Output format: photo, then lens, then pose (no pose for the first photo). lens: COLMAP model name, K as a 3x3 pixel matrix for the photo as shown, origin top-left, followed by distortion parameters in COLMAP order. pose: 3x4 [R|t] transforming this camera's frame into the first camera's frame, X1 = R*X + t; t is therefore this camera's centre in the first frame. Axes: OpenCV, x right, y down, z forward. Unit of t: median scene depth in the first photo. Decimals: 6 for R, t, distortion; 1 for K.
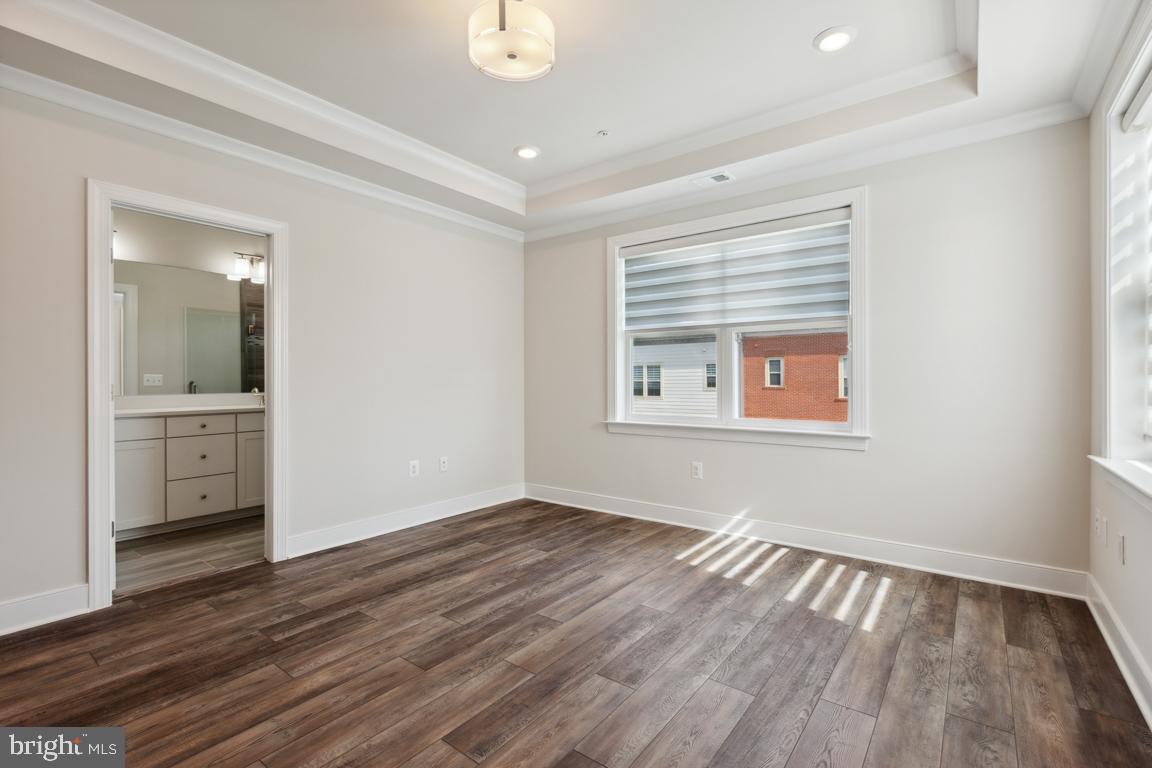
lens RADIAL K [[525.0, 0, 587.3], [0, 525.0, 381.9], [0, 0, 1]] dist [0.023577, -0.001600]
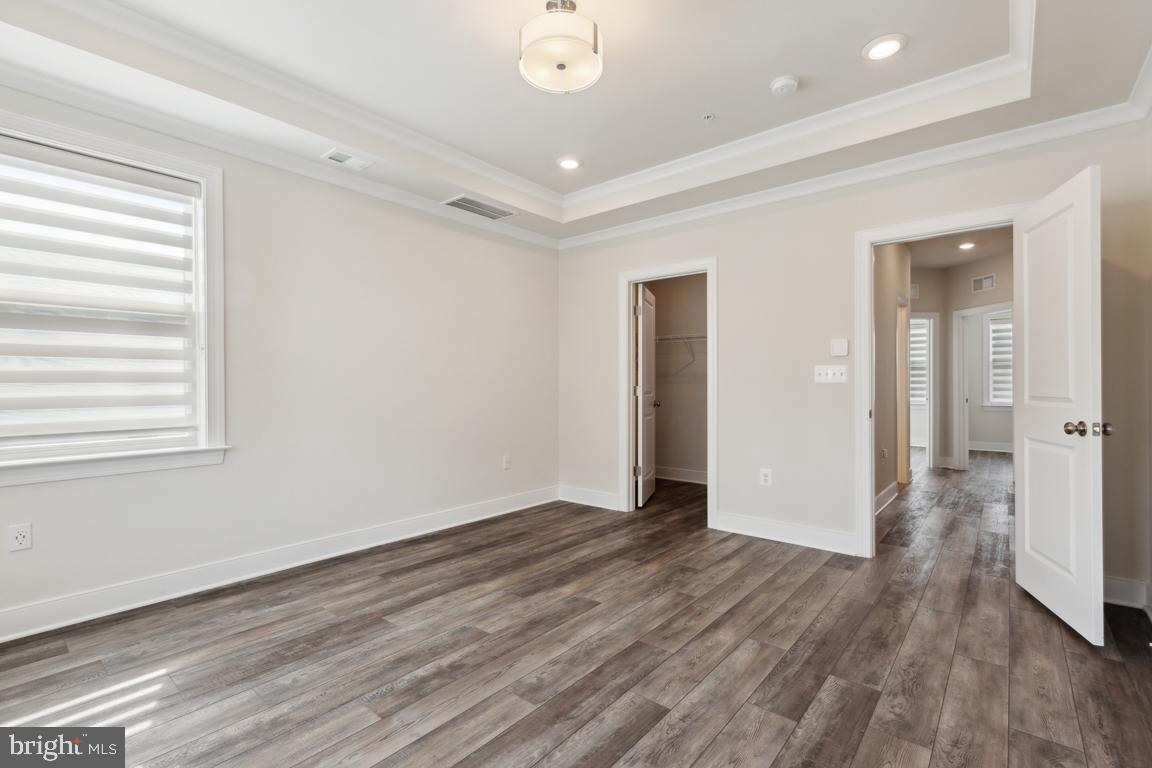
lens RADIAL K [[525.0, 0, 580.3], [0, 525.0, 382.1], [0, 0, 1]] dist [0.023577, -0.001600]
pose [[-0.998486, 0.007837, 0.054448, -0.219536], [0.007668, 0.999965, -0.003302, -0.002643], [-0.054472, -0.002880, -0.998511, 1.896179]]
